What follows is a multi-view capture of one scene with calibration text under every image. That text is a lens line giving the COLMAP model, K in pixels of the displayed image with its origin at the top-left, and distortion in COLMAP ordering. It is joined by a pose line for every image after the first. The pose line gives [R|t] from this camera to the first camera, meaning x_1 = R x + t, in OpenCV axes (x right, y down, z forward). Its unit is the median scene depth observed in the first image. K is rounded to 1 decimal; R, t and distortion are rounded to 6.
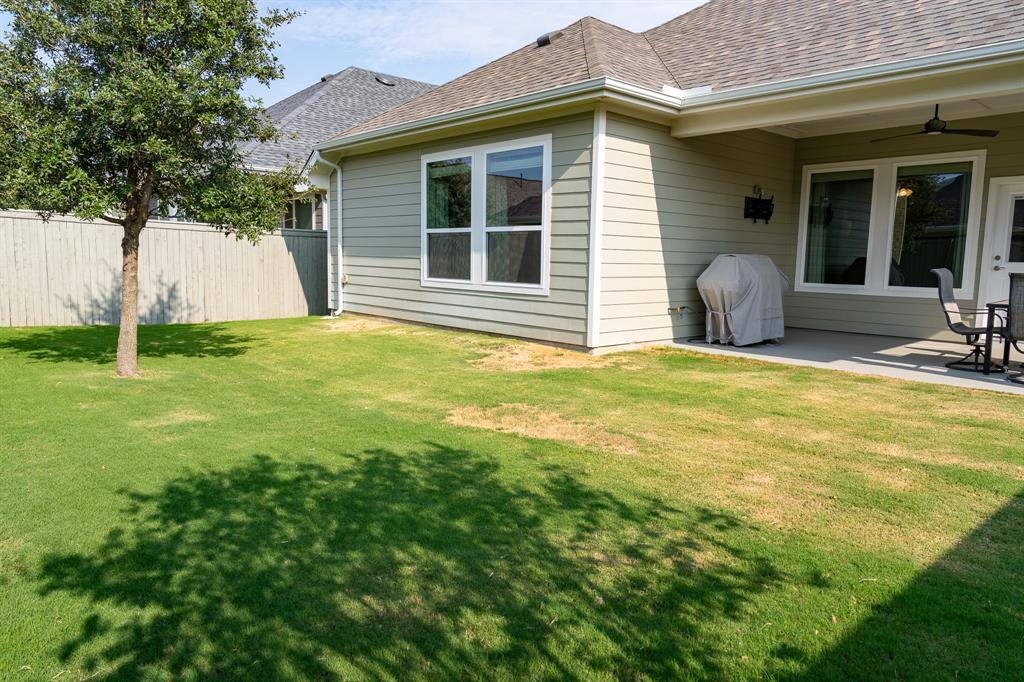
lens RADIAL K [[689.0, 0, 508.9], [0, 689.0, 341.5], [0, 0, 1]] dist [-0.018002, 0.021041]
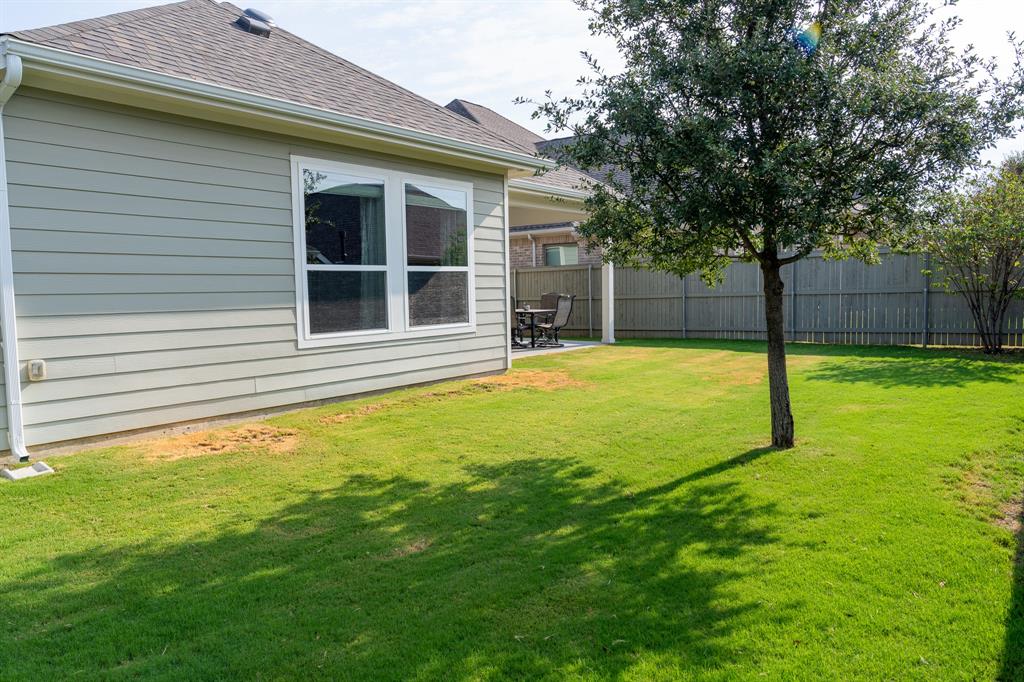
lens RADIAL K [[689.0, 0, 512.3], [0, 689.0, 339.9], [0, 0, 1]] dist [-0.018002, 0.021041]
pose [[-0.167534, -0.086000, 0.982108, -0.861707], [0.144418, 0.983301, 0.110740, -0.140302], [-0.975231, 0.160387, -0.152317, 0.945349]]
